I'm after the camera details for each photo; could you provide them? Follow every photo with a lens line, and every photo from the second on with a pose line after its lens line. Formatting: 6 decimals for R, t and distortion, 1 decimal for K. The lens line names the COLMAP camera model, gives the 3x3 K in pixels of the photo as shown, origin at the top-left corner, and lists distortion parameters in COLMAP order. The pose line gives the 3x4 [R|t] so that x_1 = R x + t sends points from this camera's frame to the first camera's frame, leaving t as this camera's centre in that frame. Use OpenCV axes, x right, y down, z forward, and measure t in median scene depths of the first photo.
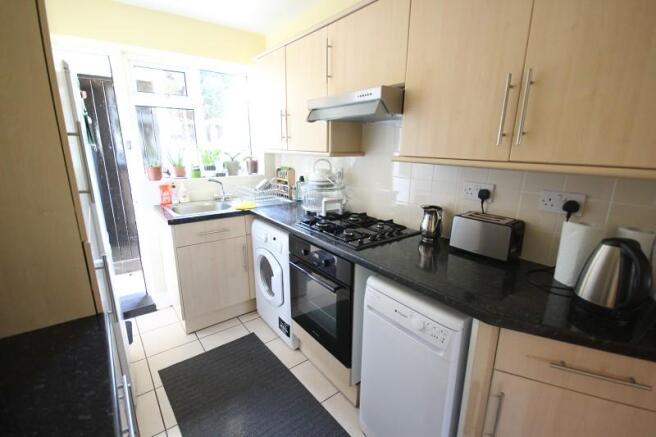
lens RADIAL K [[301.9, 0, 328.7], [0, 301.9, 218.6], [0, 0, 1]] dist [-0.002481, -0.005924]
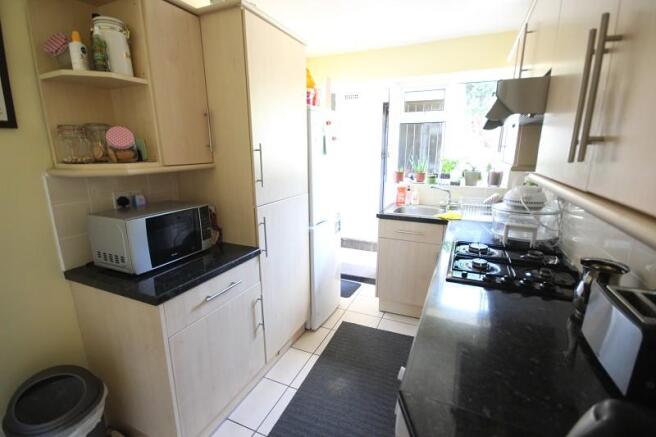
lens RADIAL K [[301.9, 0, 330.1], [0, 301.9, 217.8], [0, 0, 1]] dist [-0.002481, -0.005924]
pose [[0.478970, 0.186070, -0.857884, 0.419018], [-0.208836, 0.973372, 0.094522, -0.051713], [0.852628, 0.133884, 0.505074, 0.181741]]
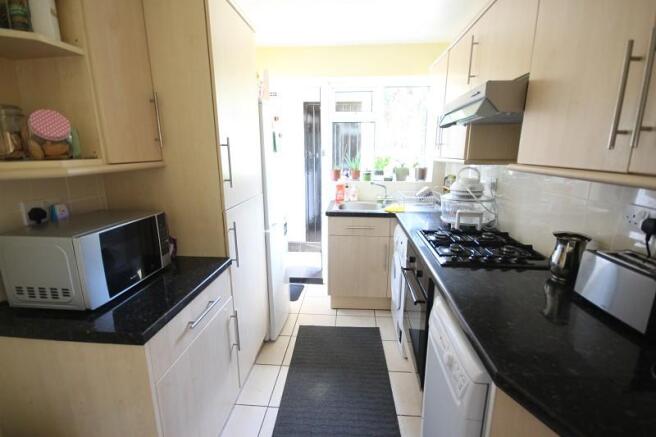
lens RADIAL K [[301.9, 0, 329.5], [0, 301.9, 218.2], [0, 0, 1]] dist [-0.002481, -0.005924]
pose [[0.743907, 0.137432, -0.653999, 0.276360], [-0.156291, 0.987265, 0.029687, -0.007200], [0.649750, 0.080130, 0.755913, 0.056050]]
